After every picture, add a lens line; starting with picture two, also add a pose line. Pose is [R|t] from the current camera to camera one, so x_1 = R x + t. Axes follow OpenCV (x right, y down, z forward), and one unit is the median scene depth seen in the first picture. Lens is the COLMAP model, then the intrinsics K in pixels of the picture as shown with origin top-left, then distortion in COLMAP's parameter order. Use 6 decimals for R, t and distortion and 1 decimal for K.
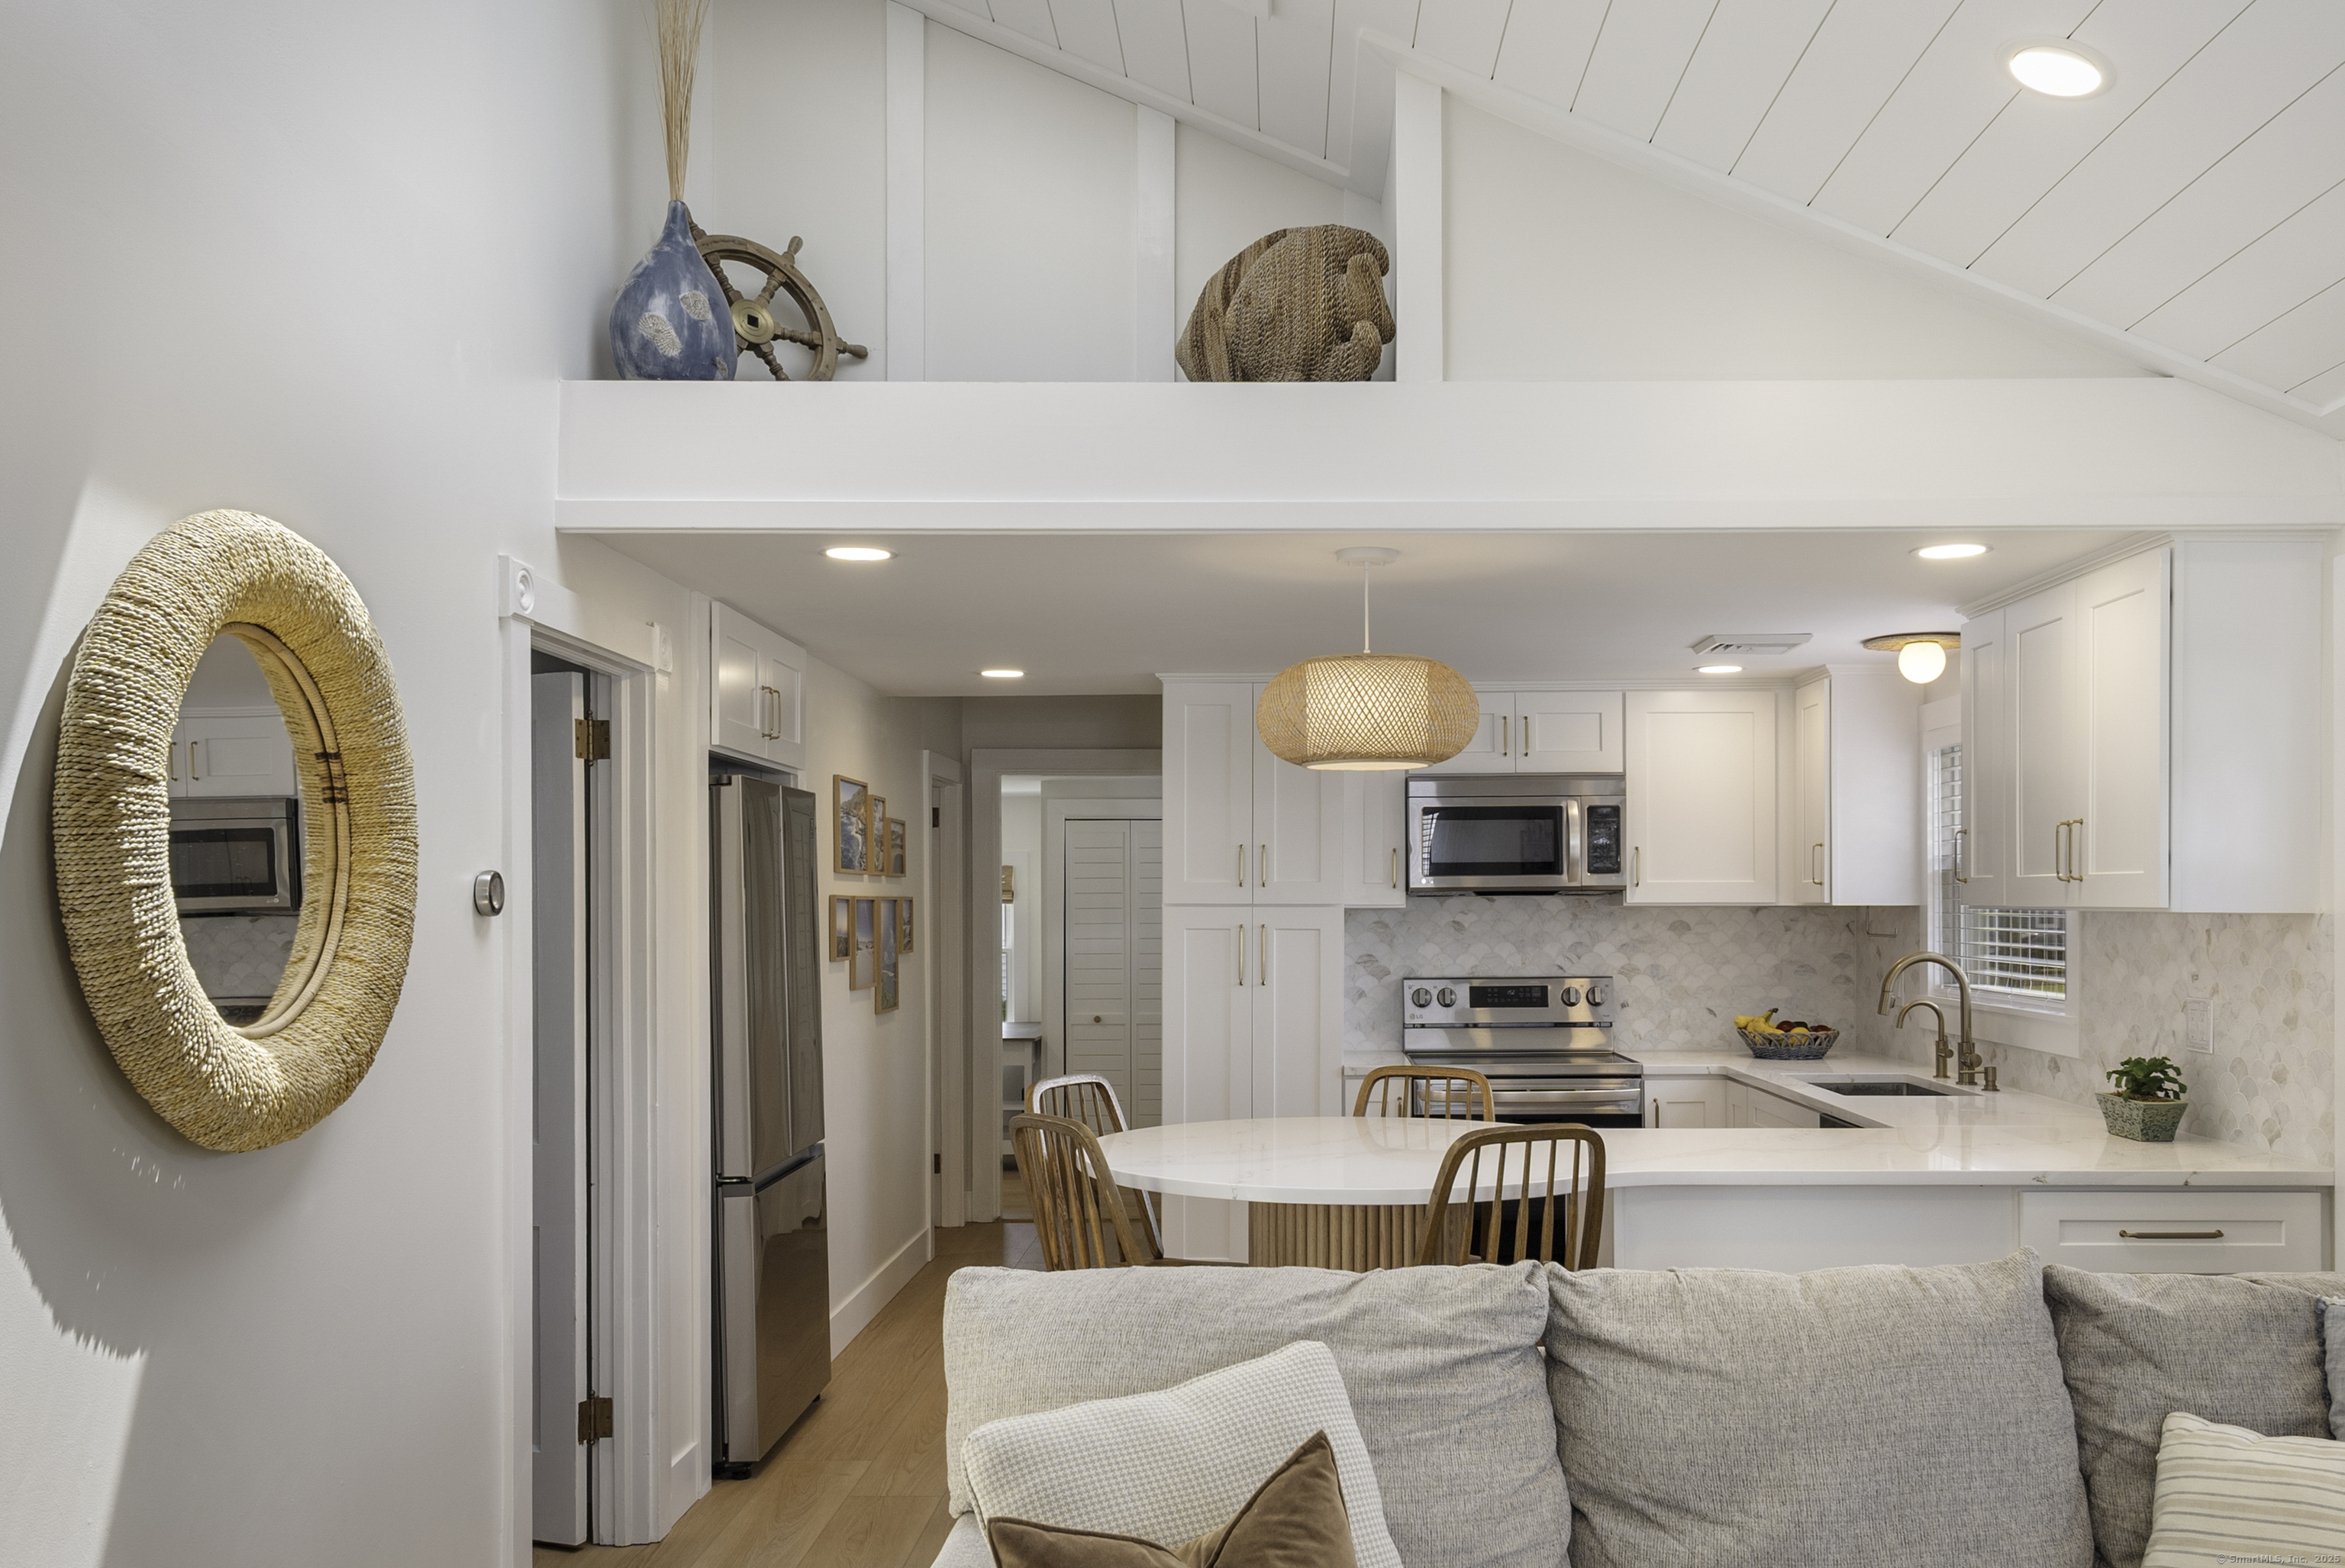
lens RADIAL K [[1931.5, 0, 1282.2], [0, 1931.5, 891.5], [0, 0, 1]] dist [0.002758, 0.003670]
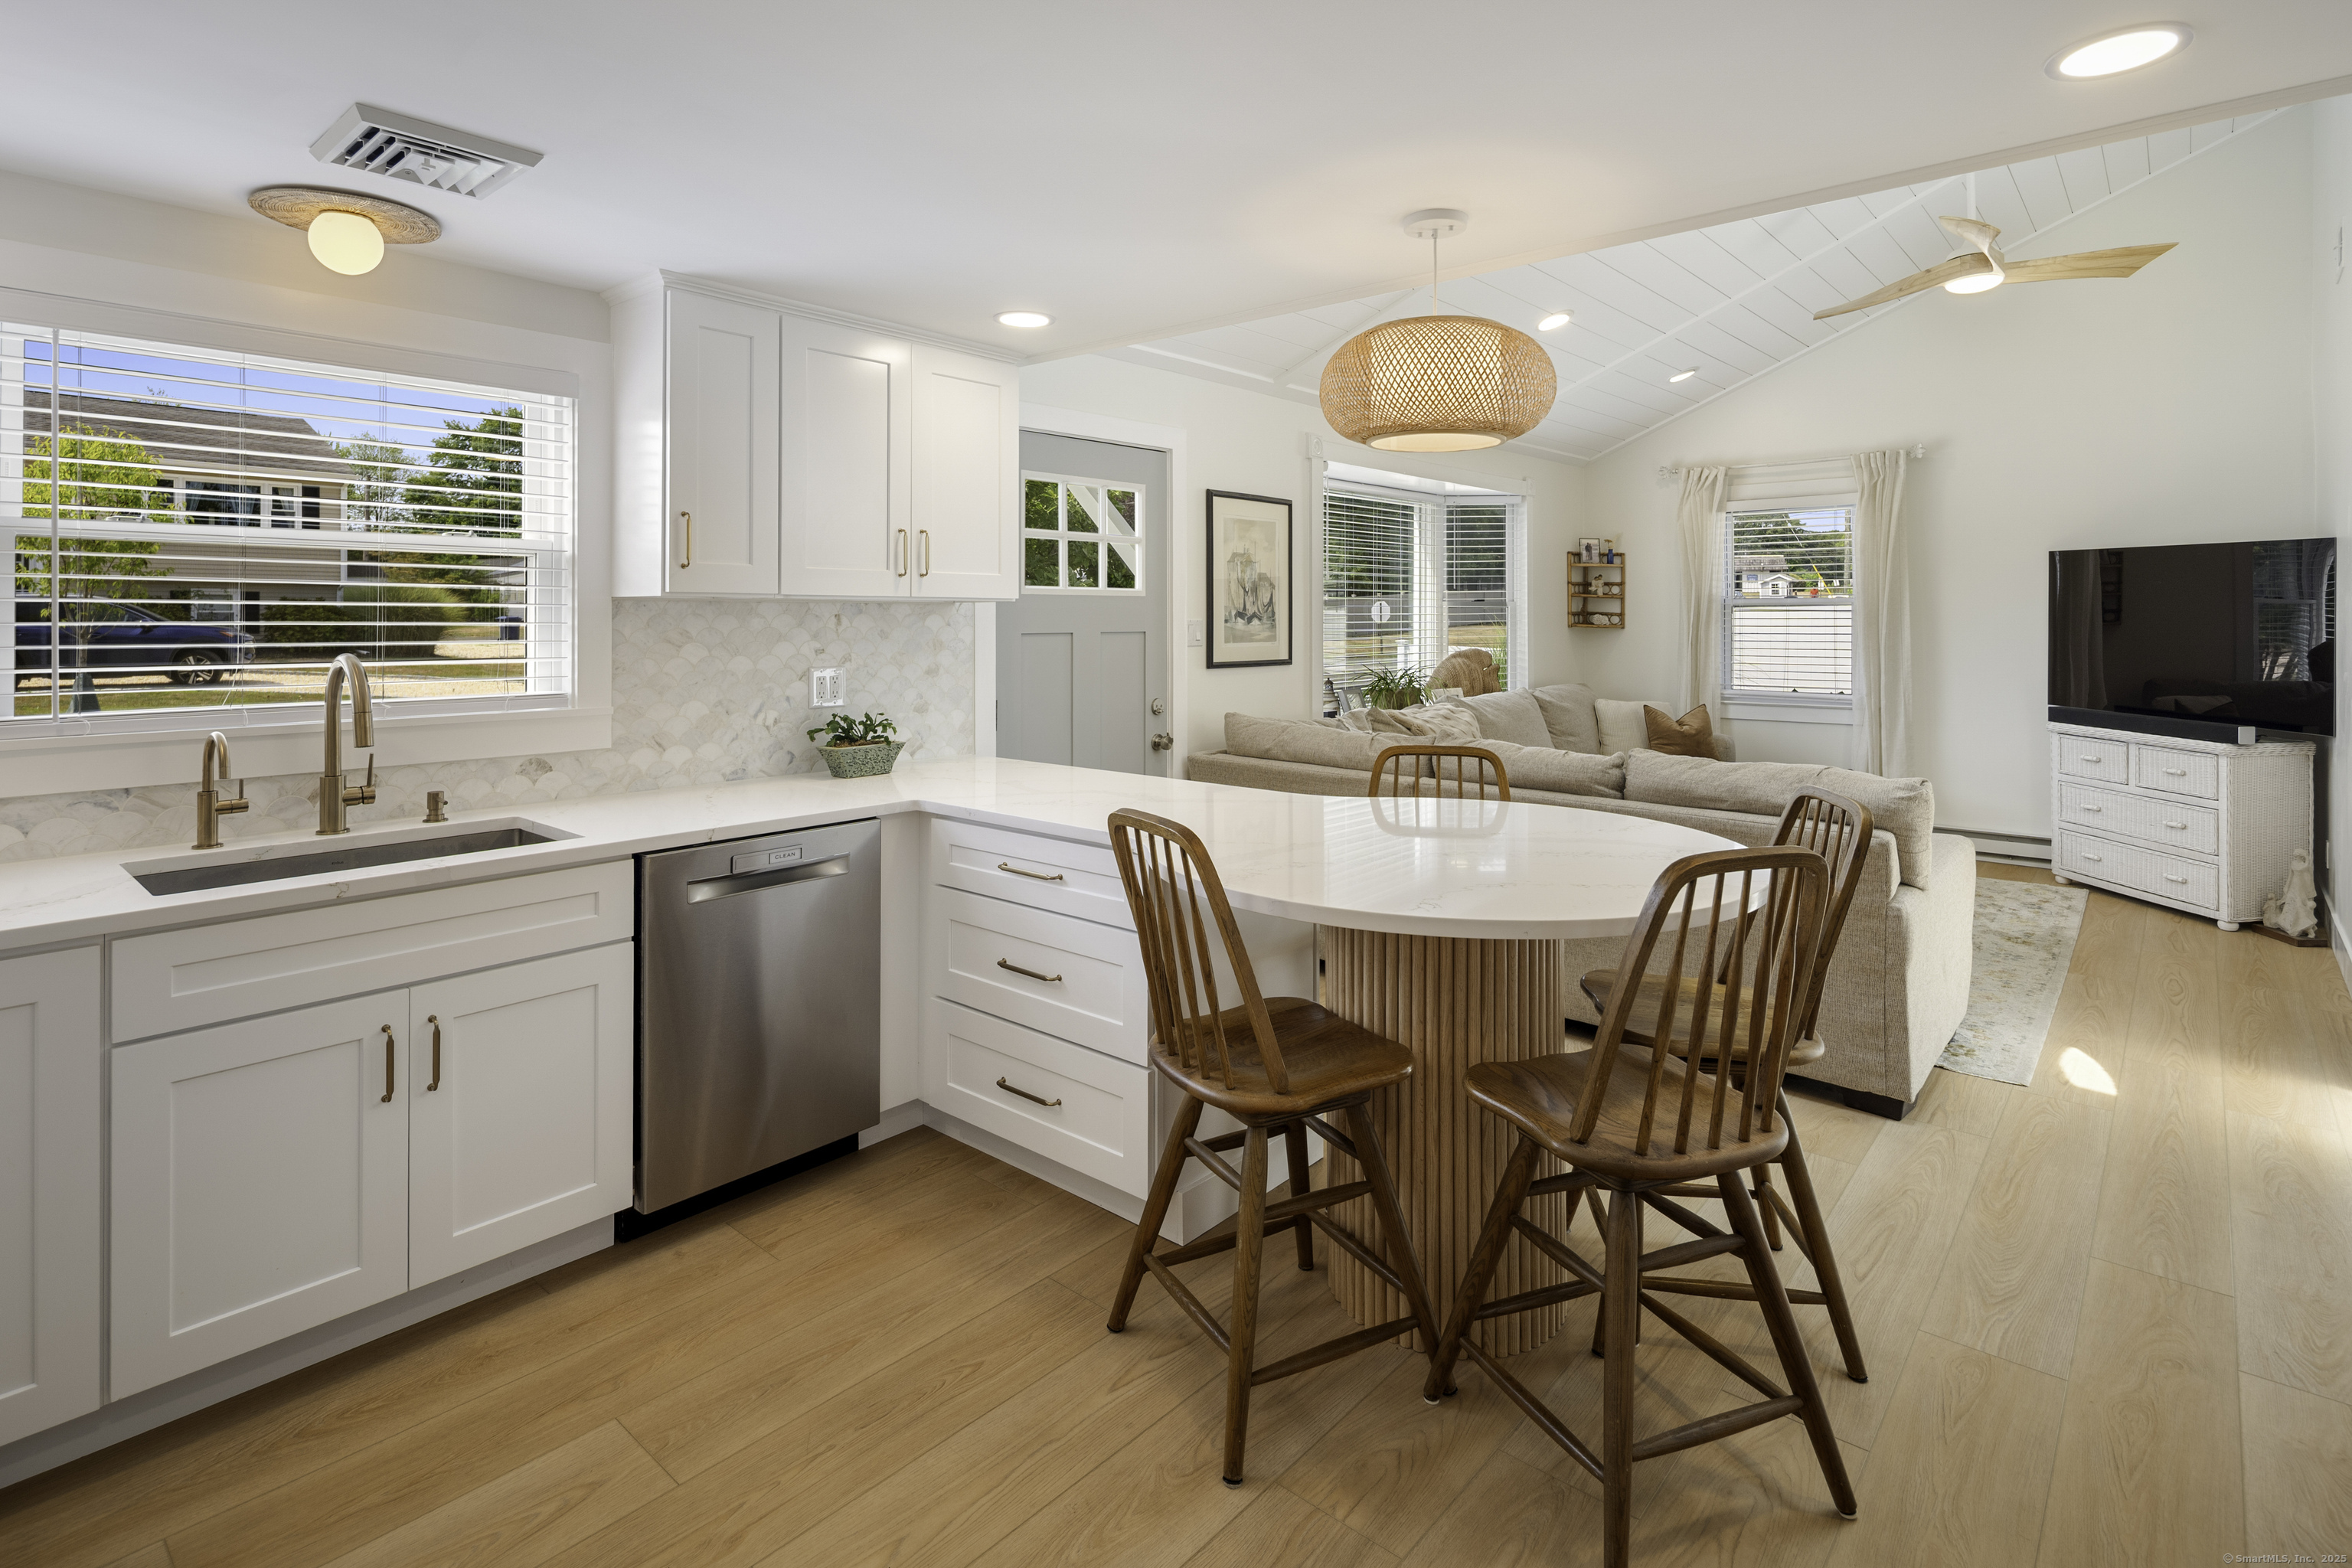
lens RADIAL K [[1173.9, 0, 1171.3], [0, 1173.9, 605.6], [0, 0, 1]] dist [0.006652, -0.005136]
pose [[-0.749483, 0.005638, 0.661999, -0.180399], [-0.004241, 0.999902, -0.013317, 0.018006], [-0.662010, -0.012789, -0.749386, 1.123692]]
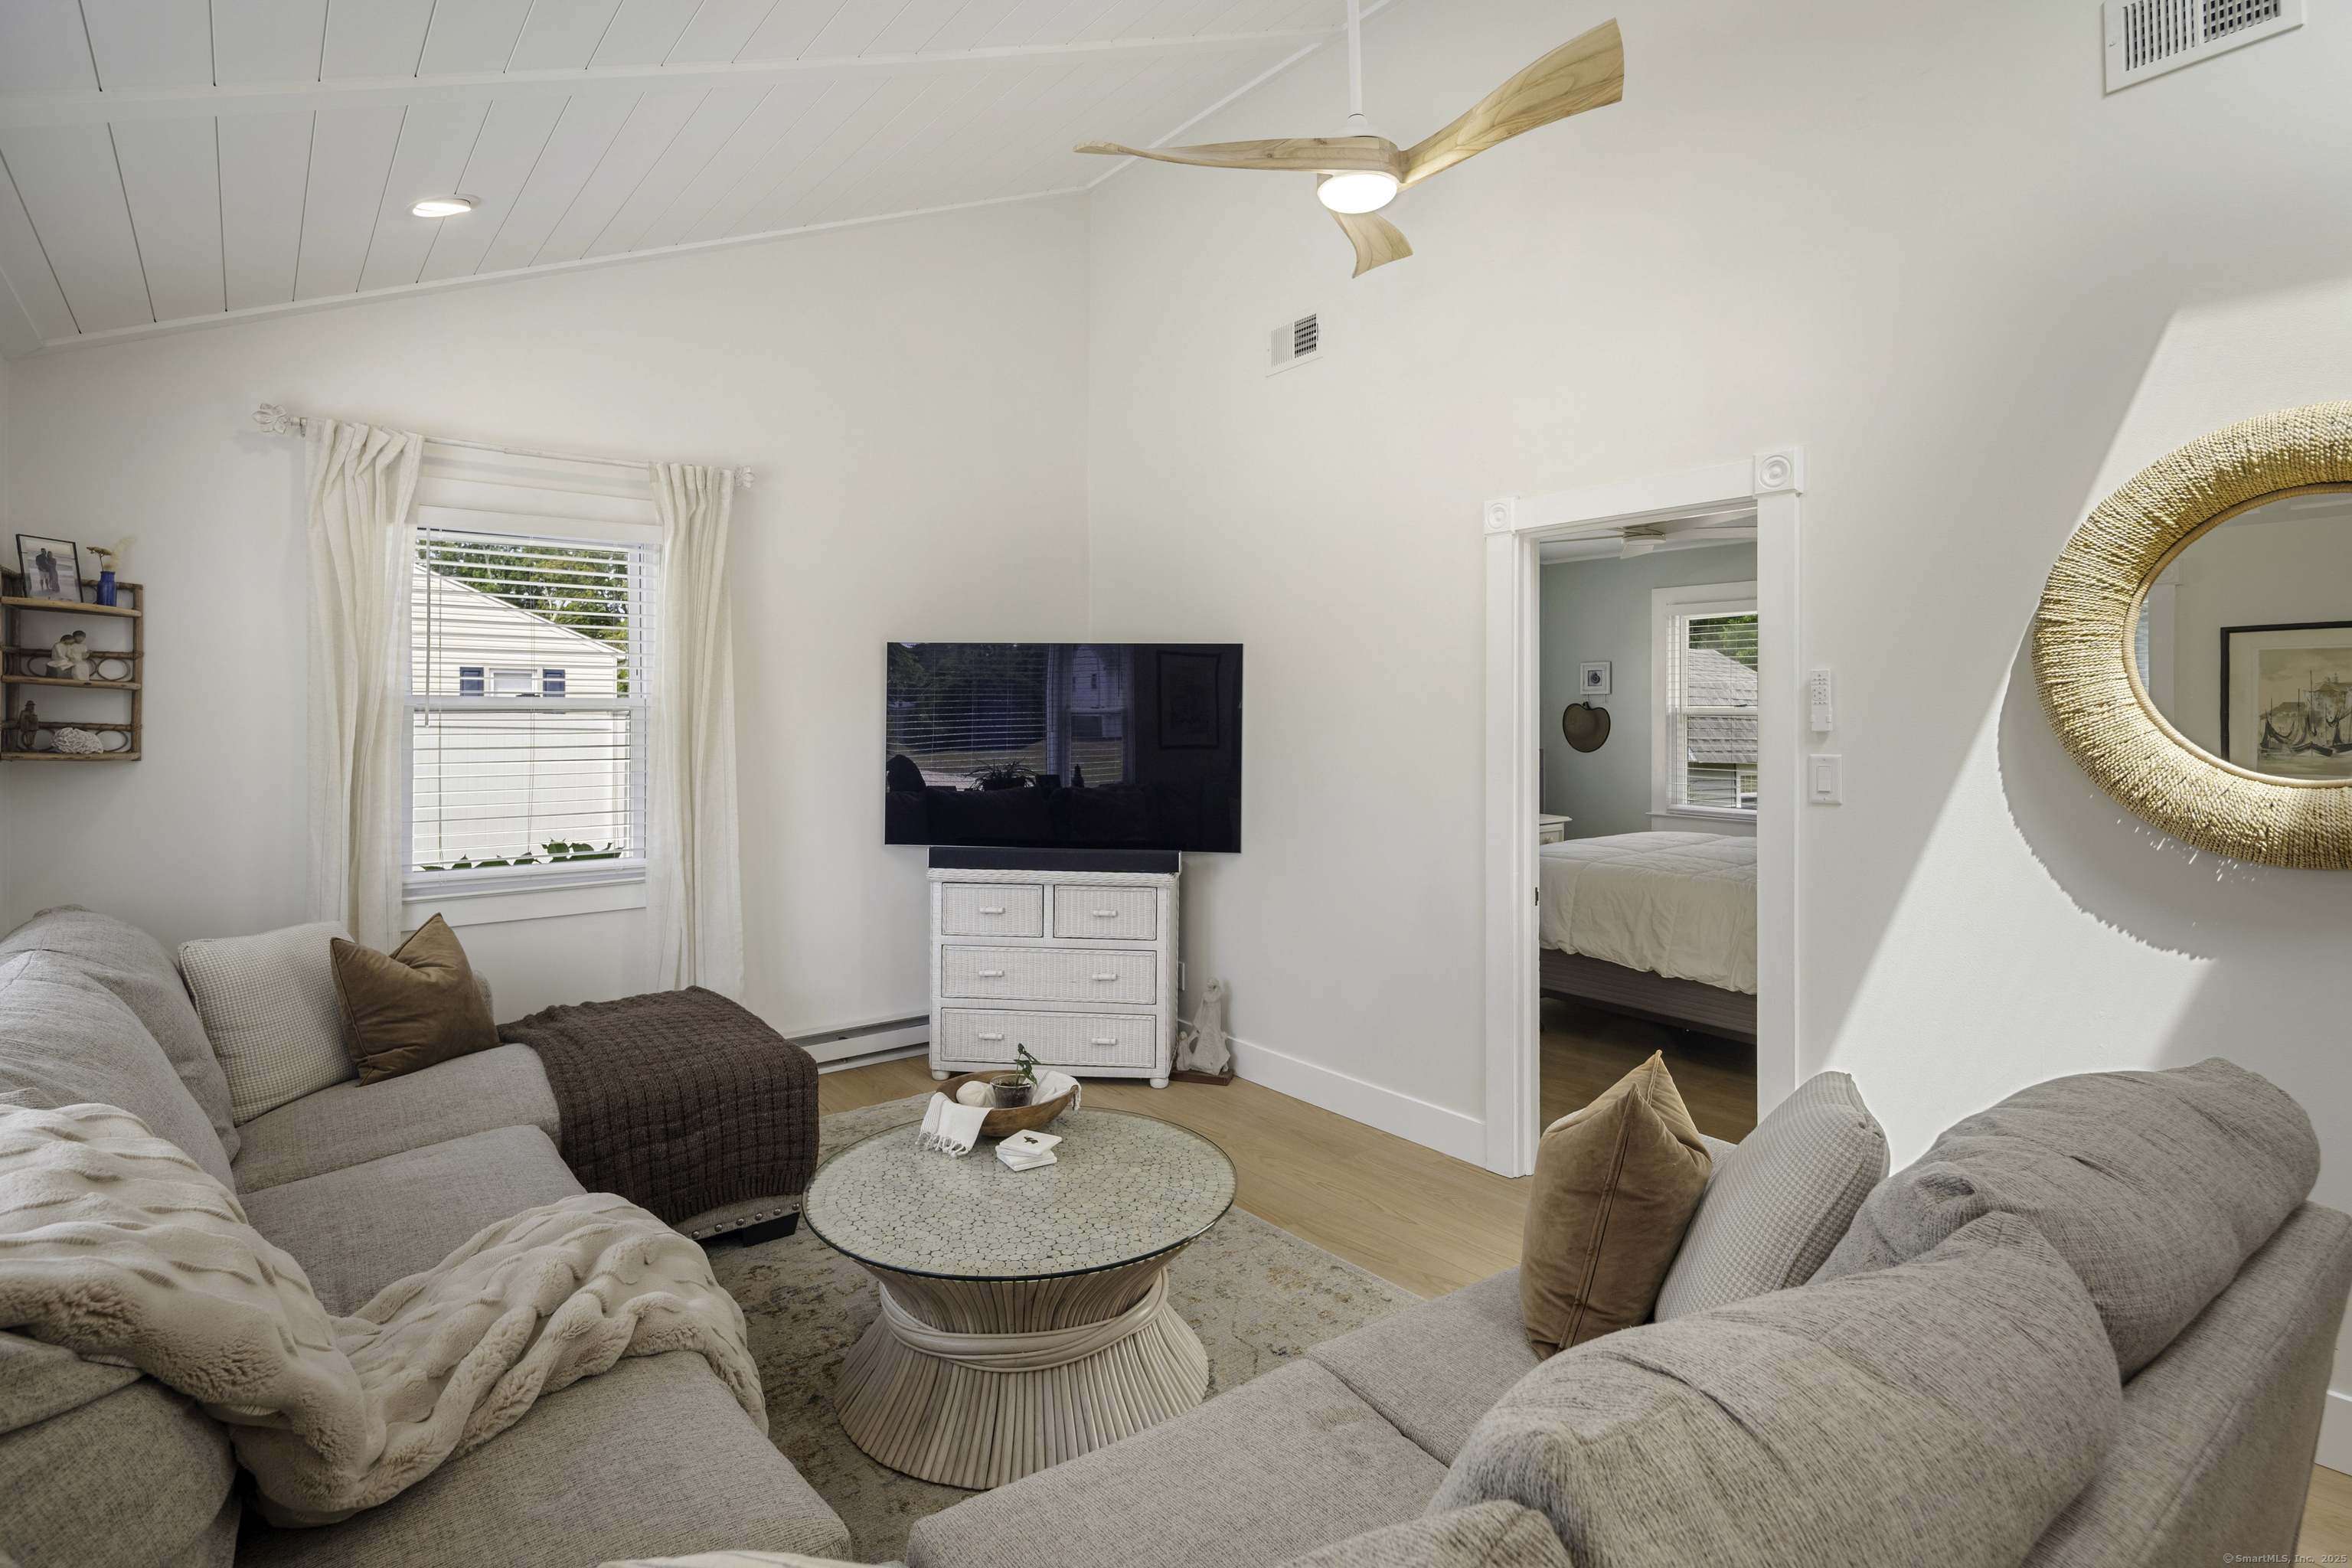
lens RADIAL K [[1173.9, 0, 1168.6], [0, 1173.9, 724.0], [0, 0, 1]] dist [0.006652, -0.005136]
pose [[-0.786718, 0.002455, -0.617308, 0.288781], [0.008155, 0.999946, -0.006416, 0.013993], [0.617259, -0.010082, -0.786696, 0.533083]]
